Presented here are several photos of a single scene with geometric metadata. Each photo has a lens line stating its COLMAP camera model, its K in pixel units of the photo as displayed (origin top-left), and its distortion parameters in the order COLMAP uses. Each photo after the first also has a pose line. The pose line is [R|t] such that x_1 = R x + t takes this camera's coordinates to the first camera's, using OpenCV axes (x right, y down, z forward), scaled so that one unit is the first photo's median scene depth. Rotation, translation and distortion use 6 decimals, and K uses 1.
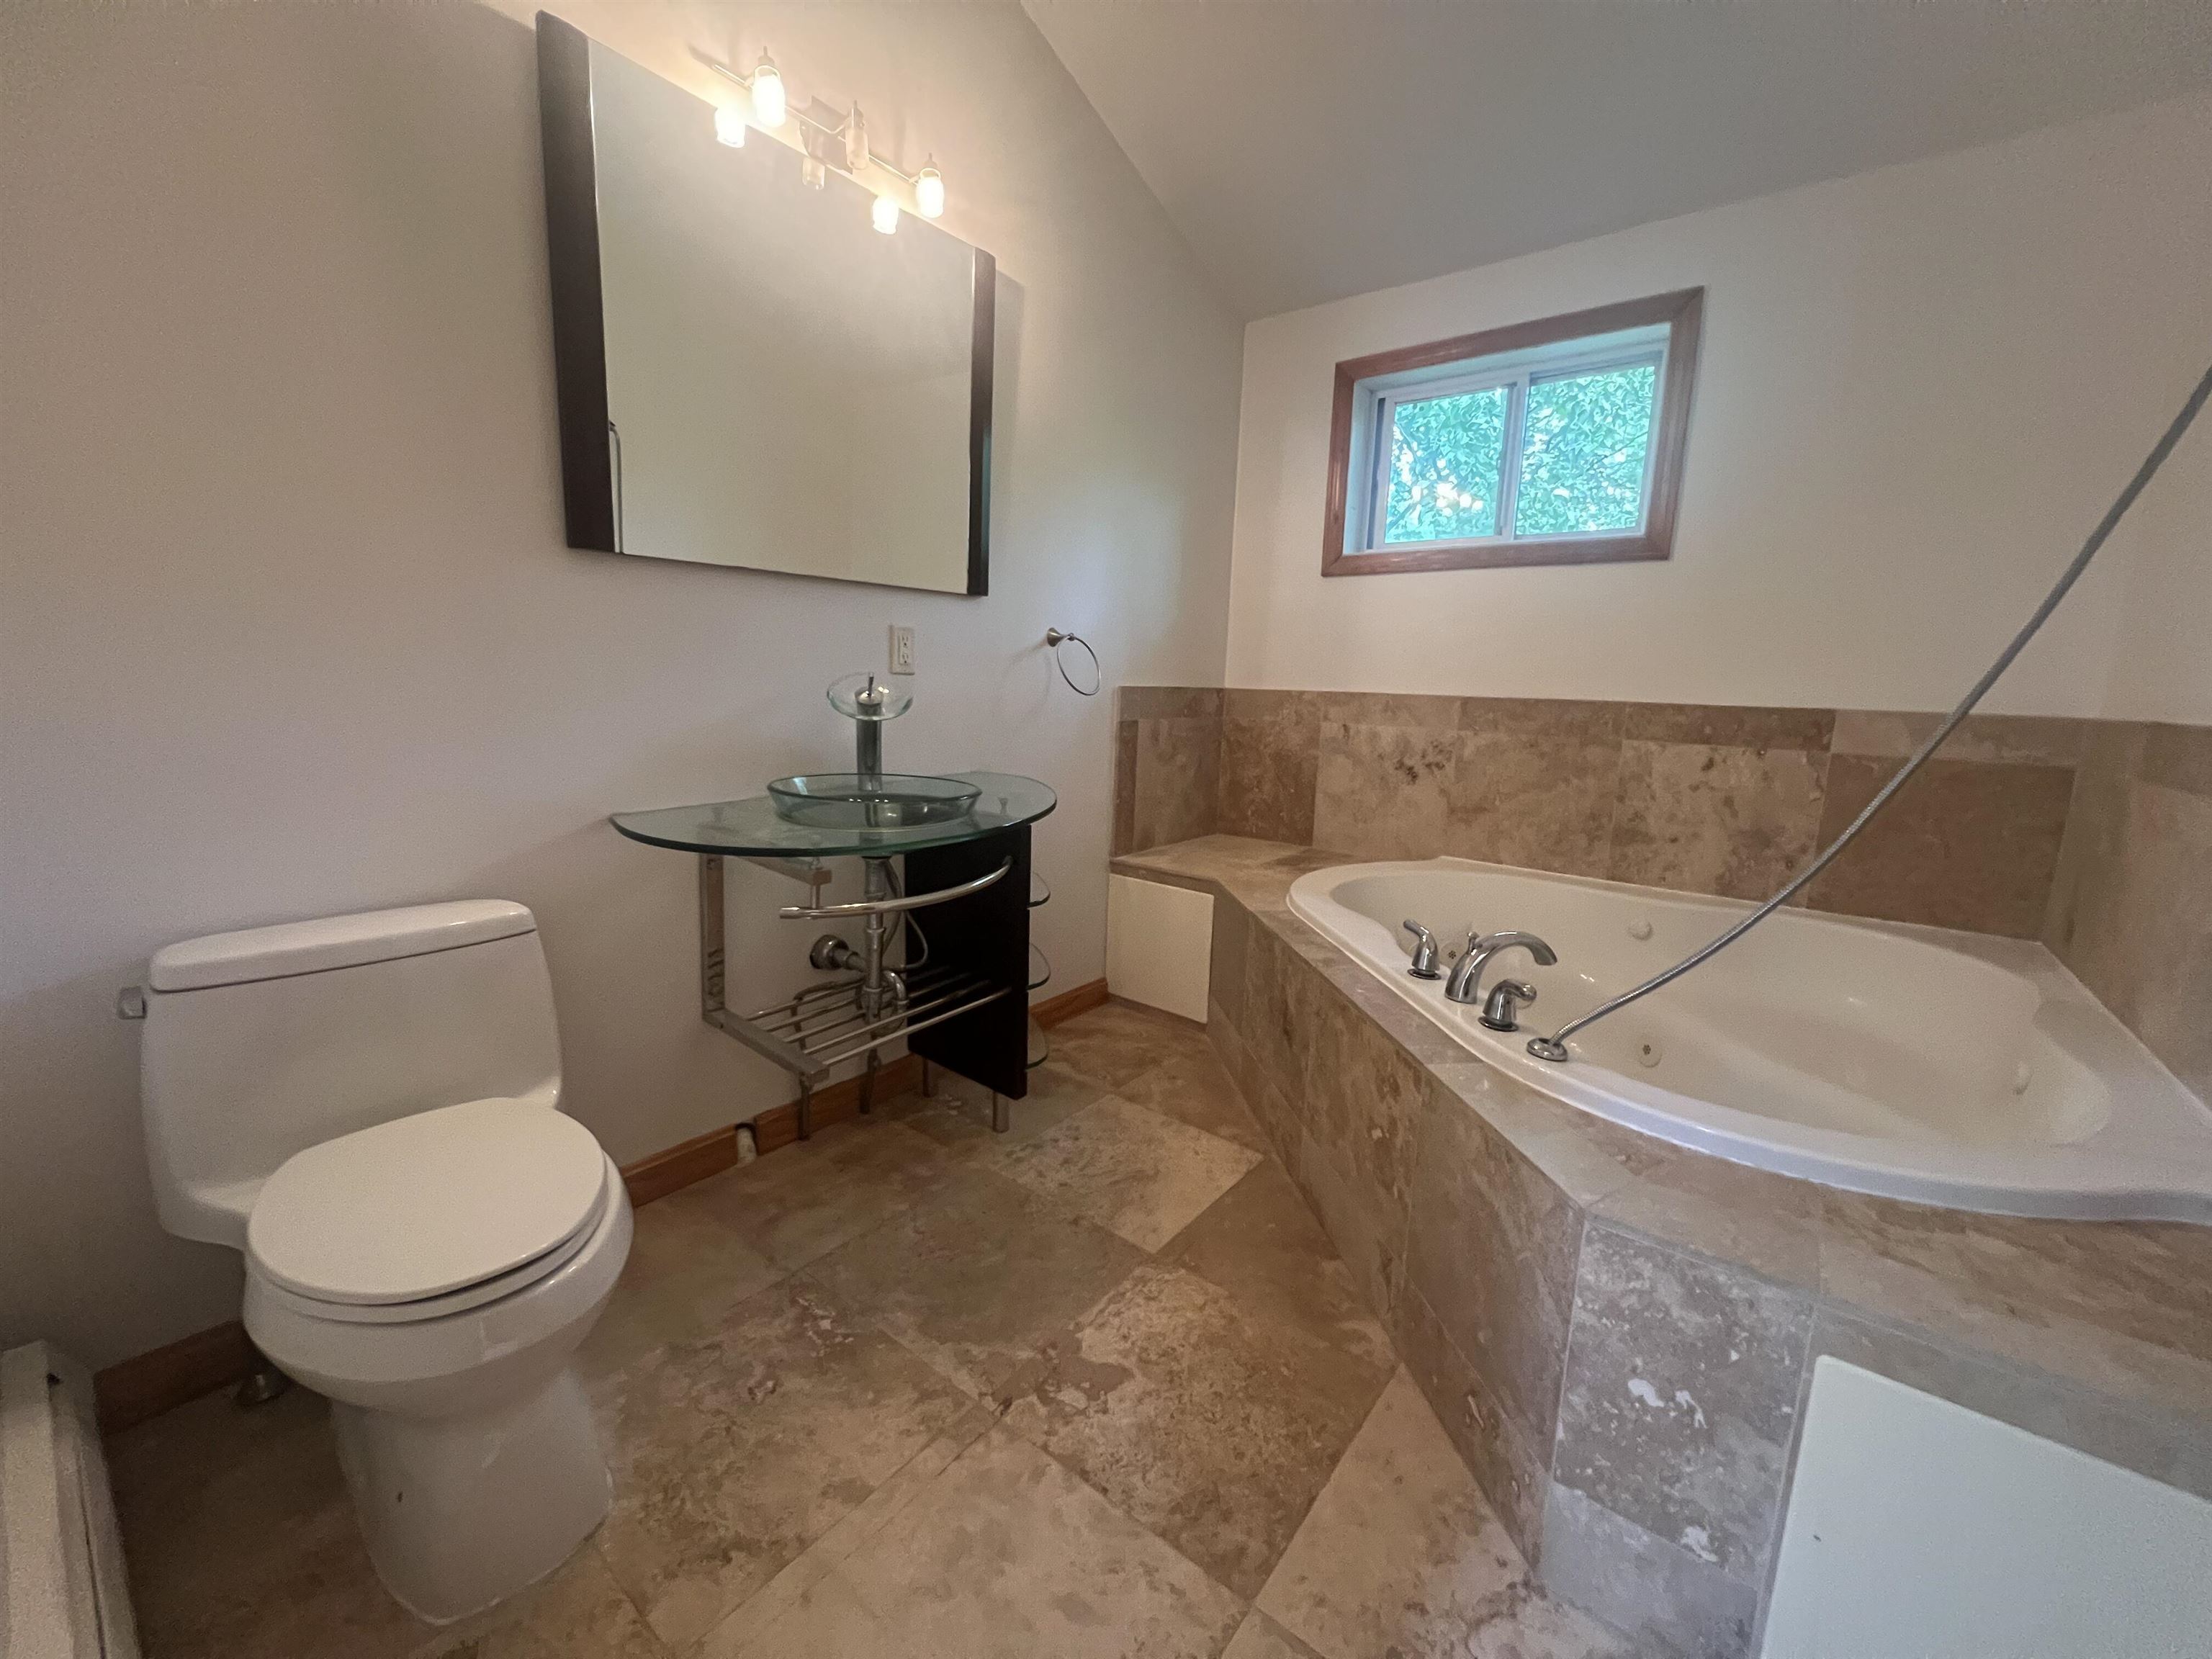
lens RADIAL K [[884.8, 0, 1098.8], [0, 884.8, 828.7], [0, 0, 1]] dist [-0.002189, 0.000258]
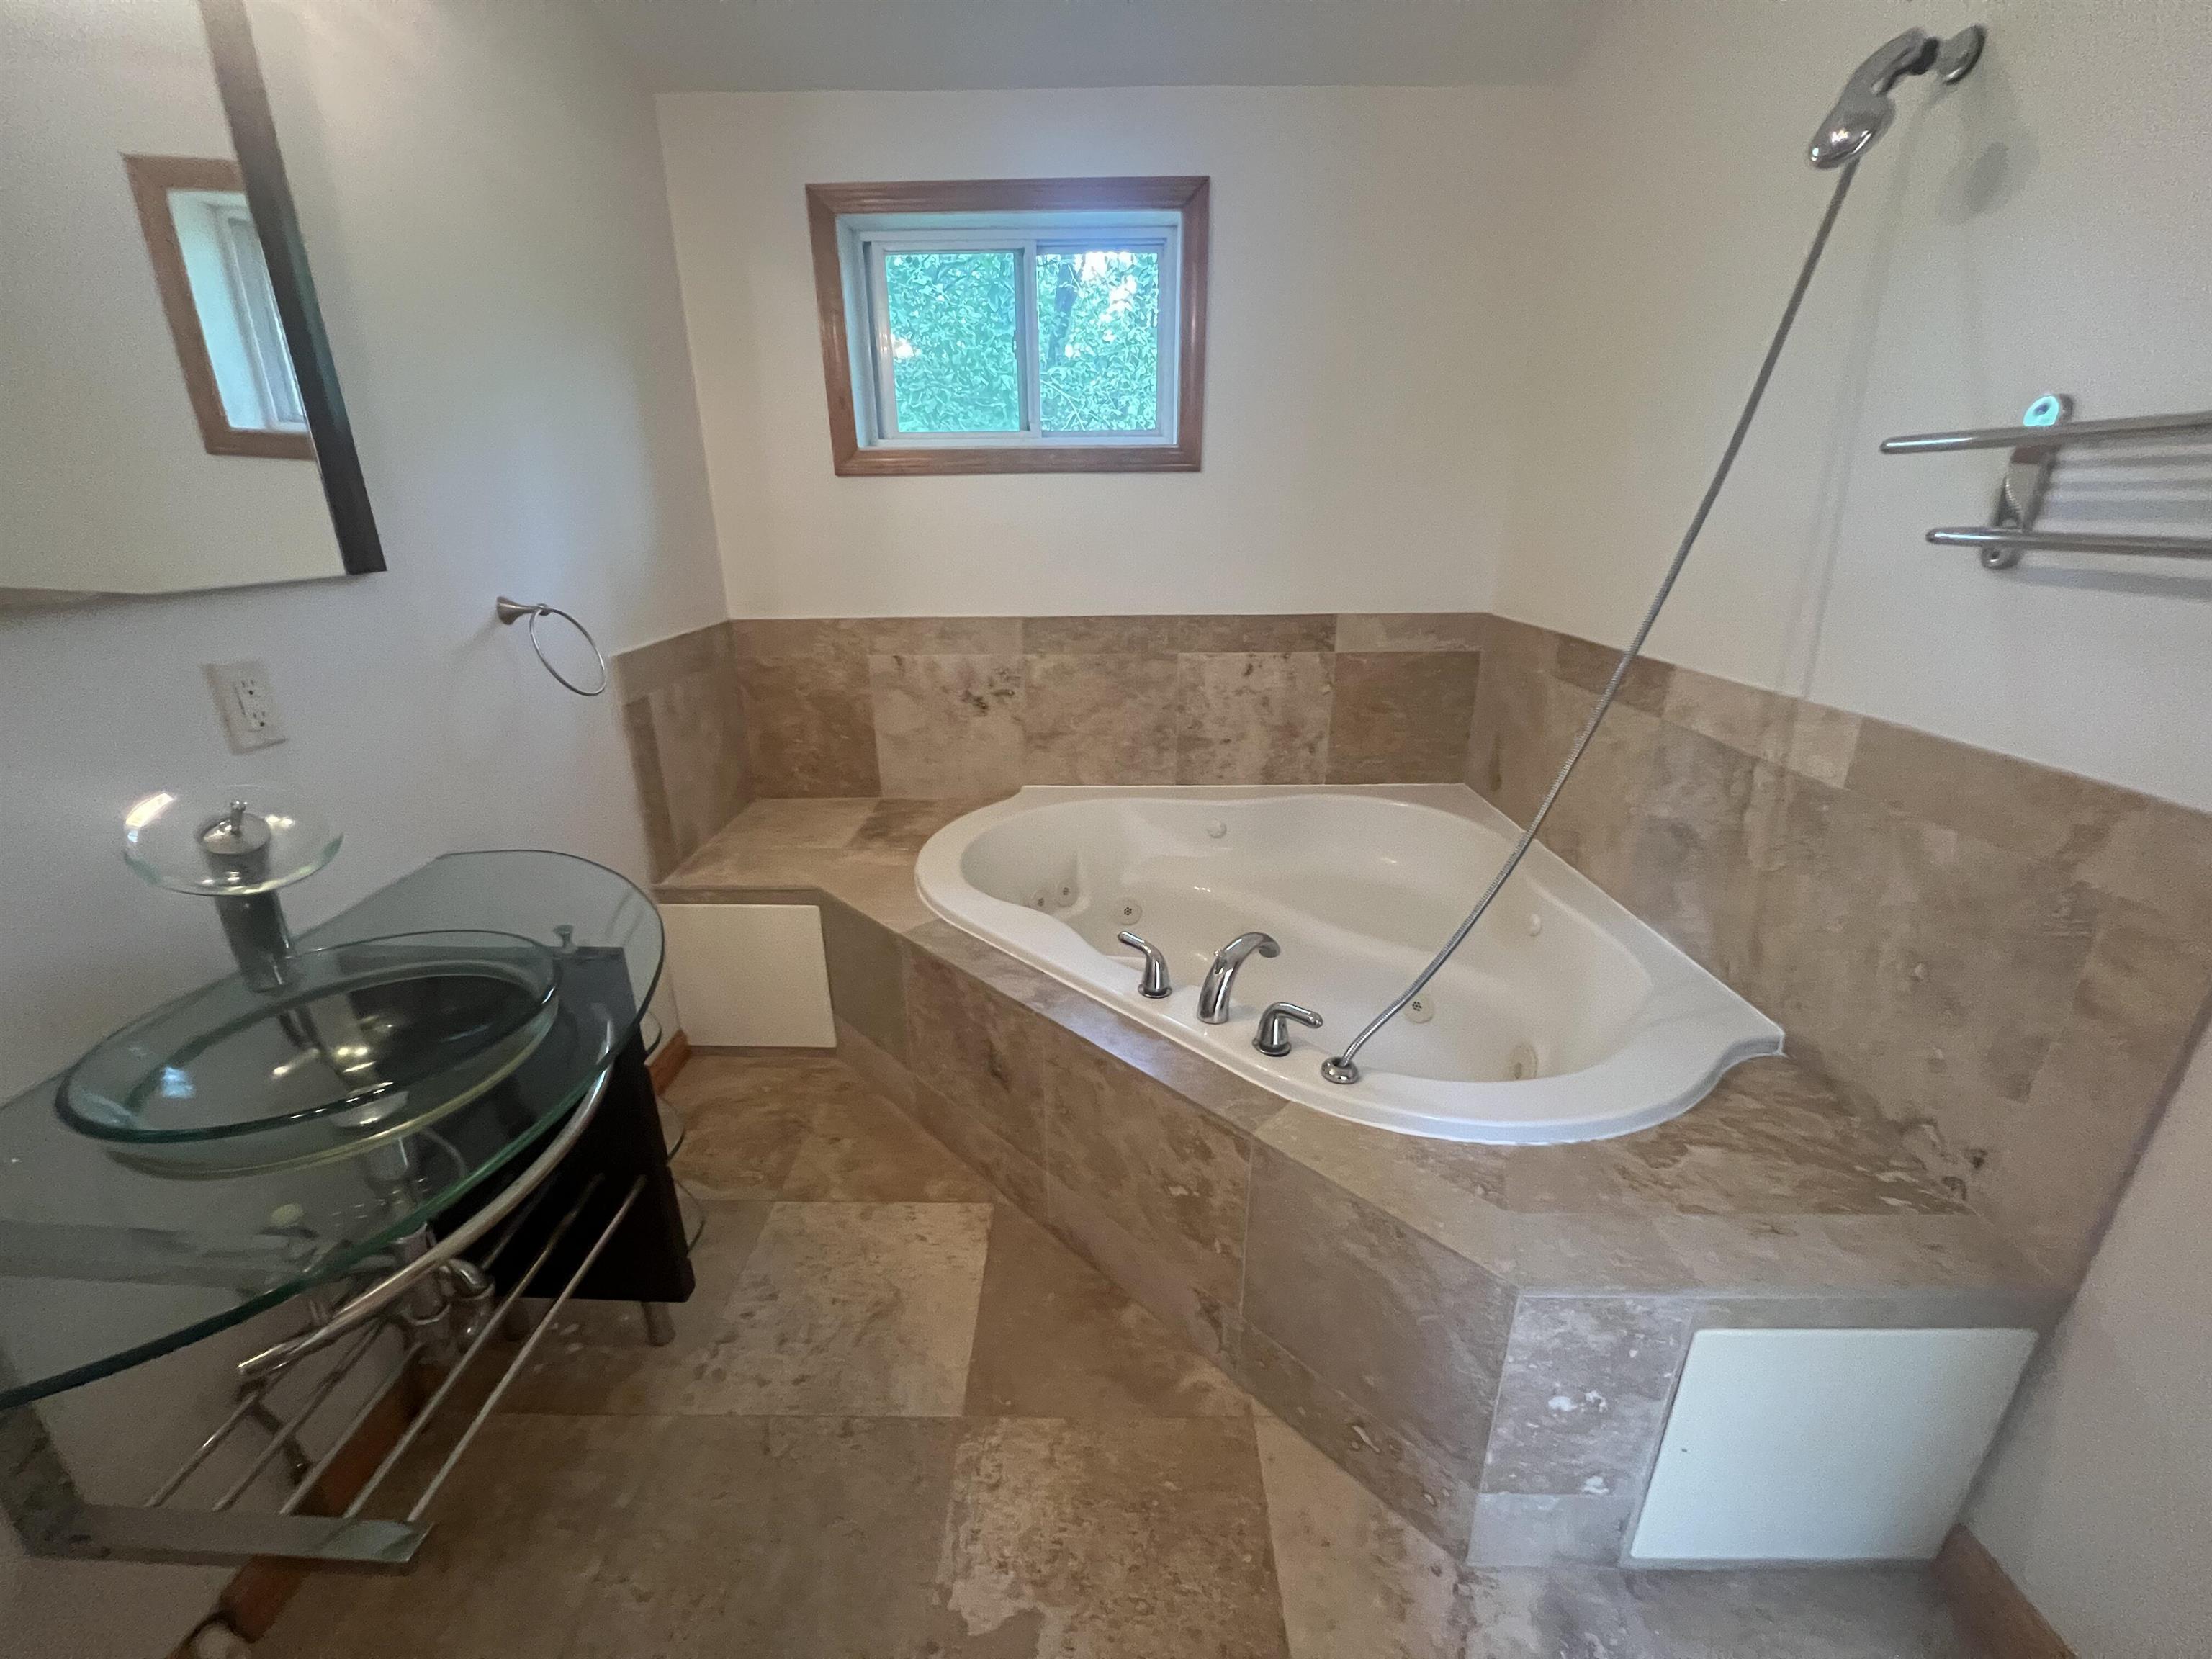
lens RADIAL K [[884.8, 0, 1098.8], [0, 884.8, 828.7], [0, 0, 1]] dist [-0.002189, 0.000258]
pose [[0.789629, -0.245349, 0.562397, -0.132788], [0.135226, 0.963625, 0.230524, -0.181235], [-0.598499, -0.105978, 0.794083, 0.251125]]
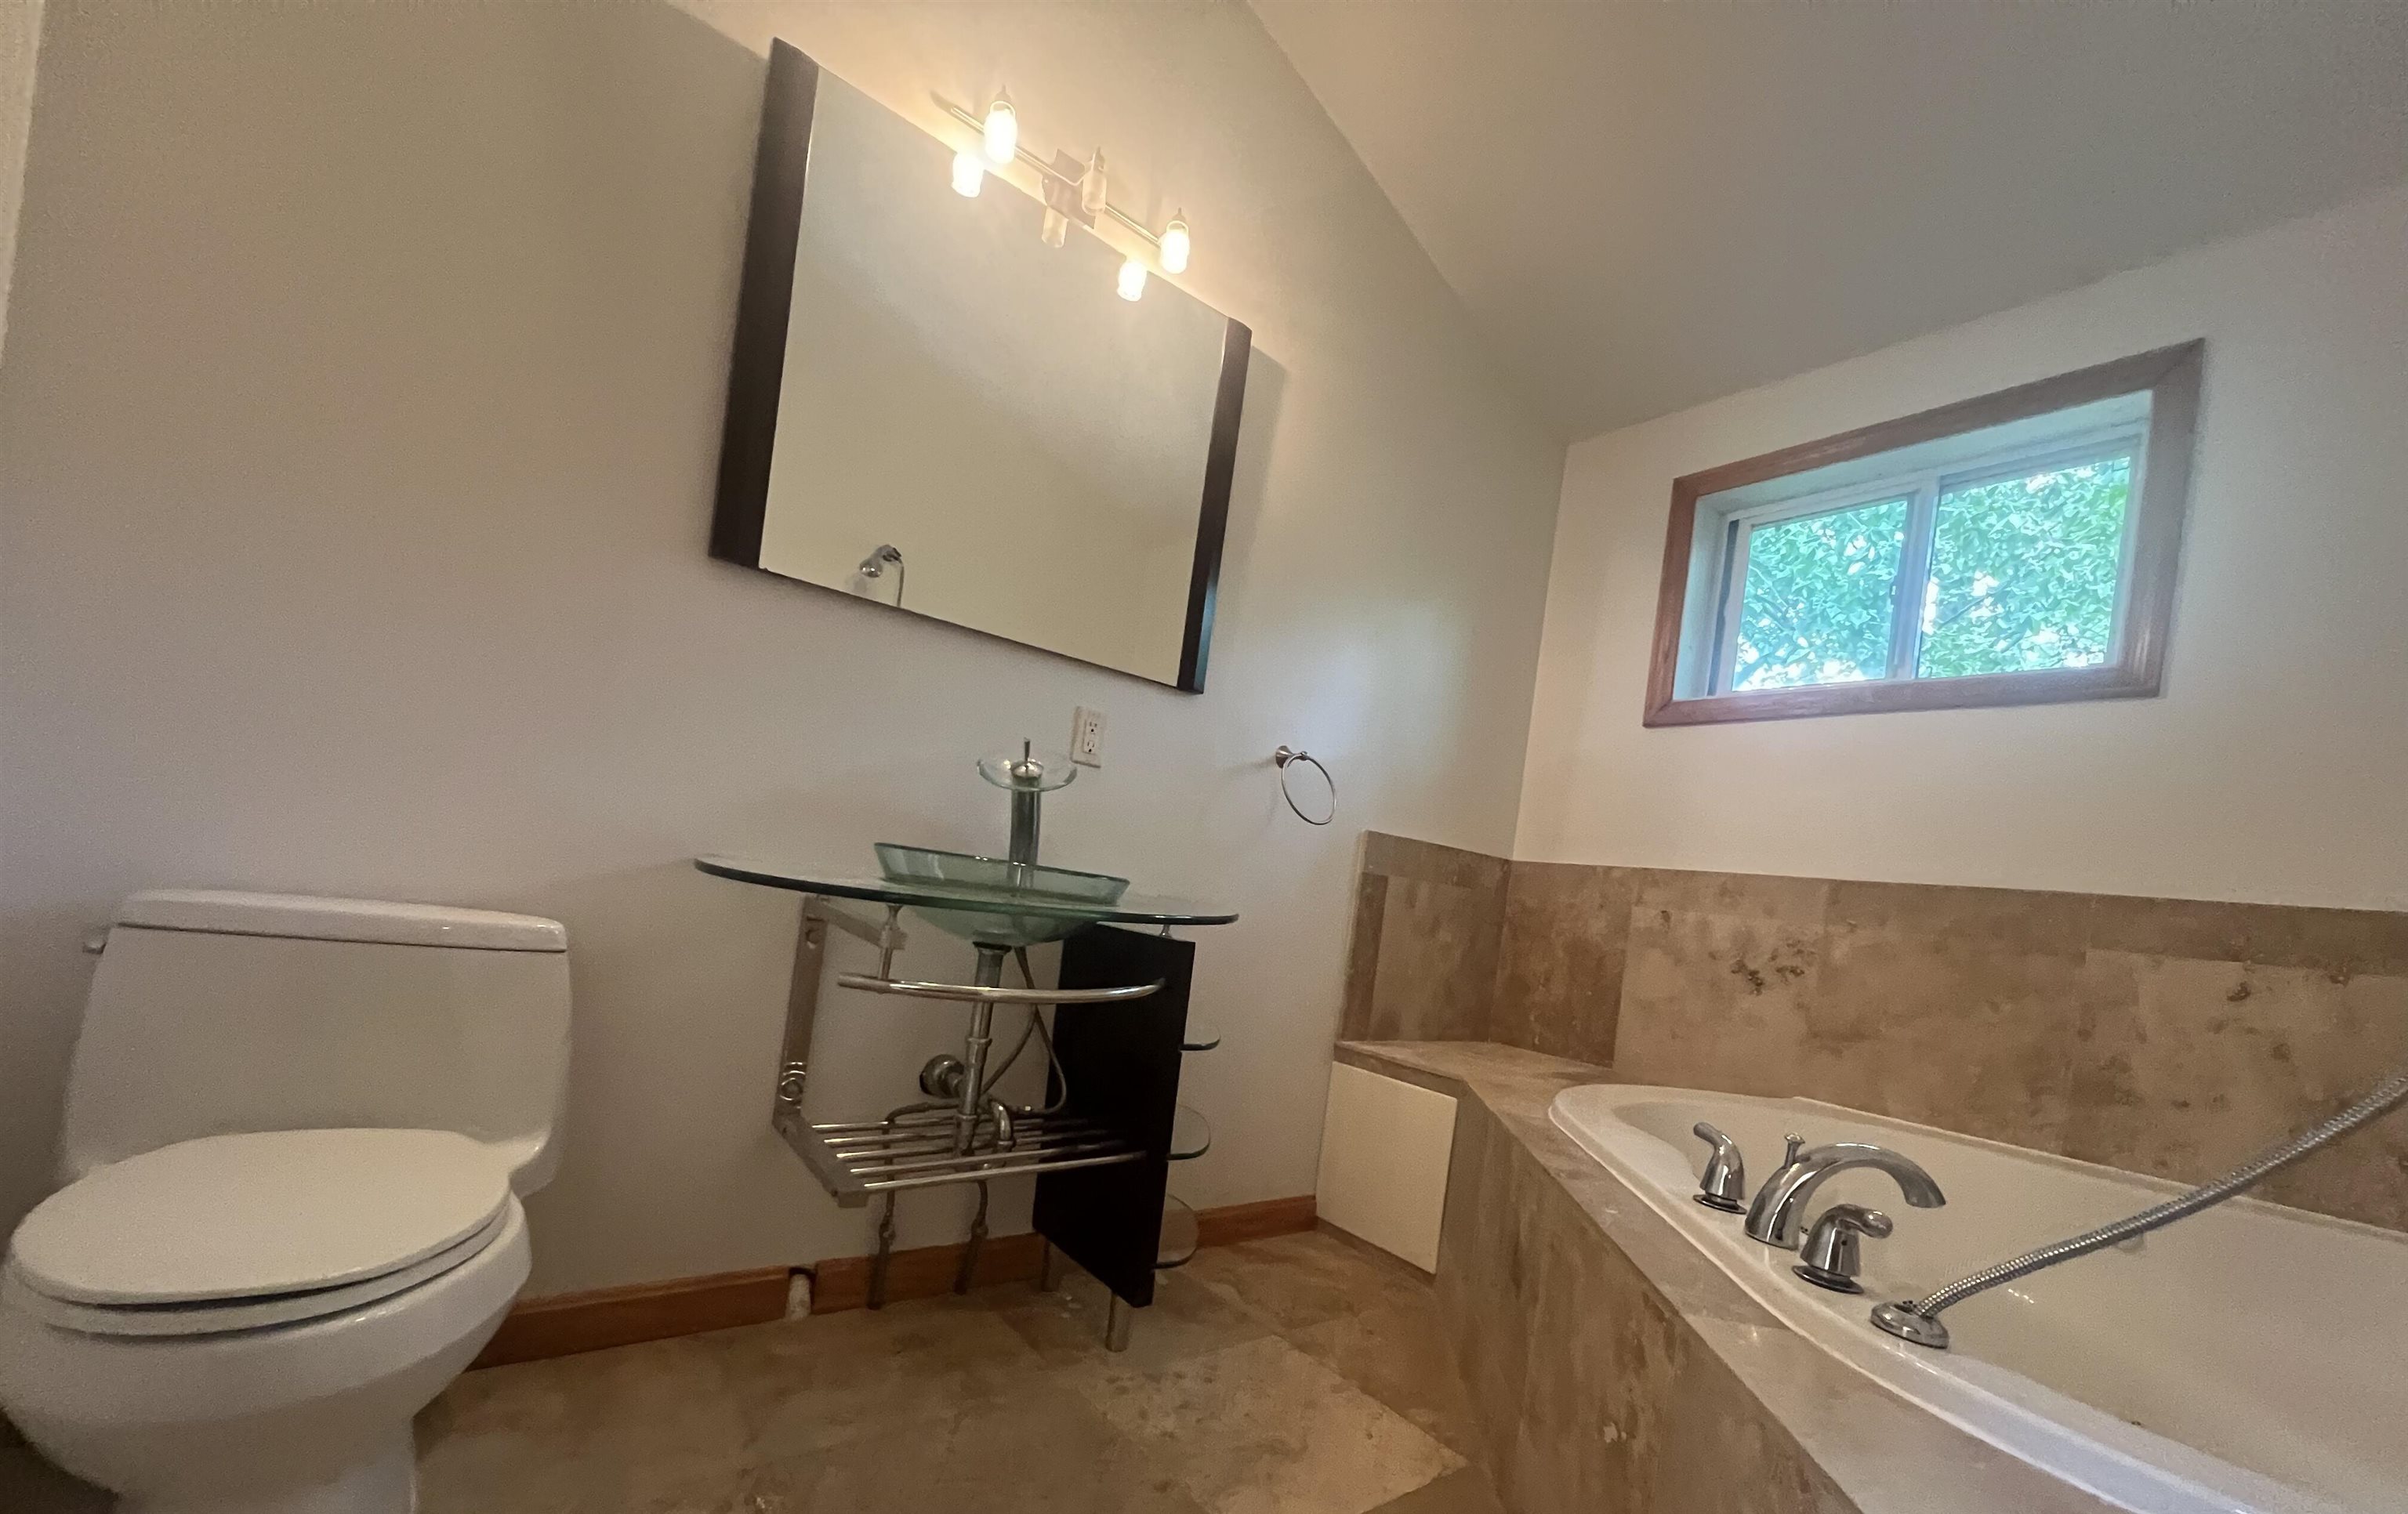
lens RADIAL K [[964.6, 0, 1196.2], [0, 964.6, 900.7], [0, 0, 1]] dist [-0.001219, -0.000157]
pose [[0.968077, 0.093416, -0.232594, 0.110768], [-0.133281, 0.977742, -0.162041, 0.090654], [0.212279, 0.187869, 0.958980, 0.151854]]
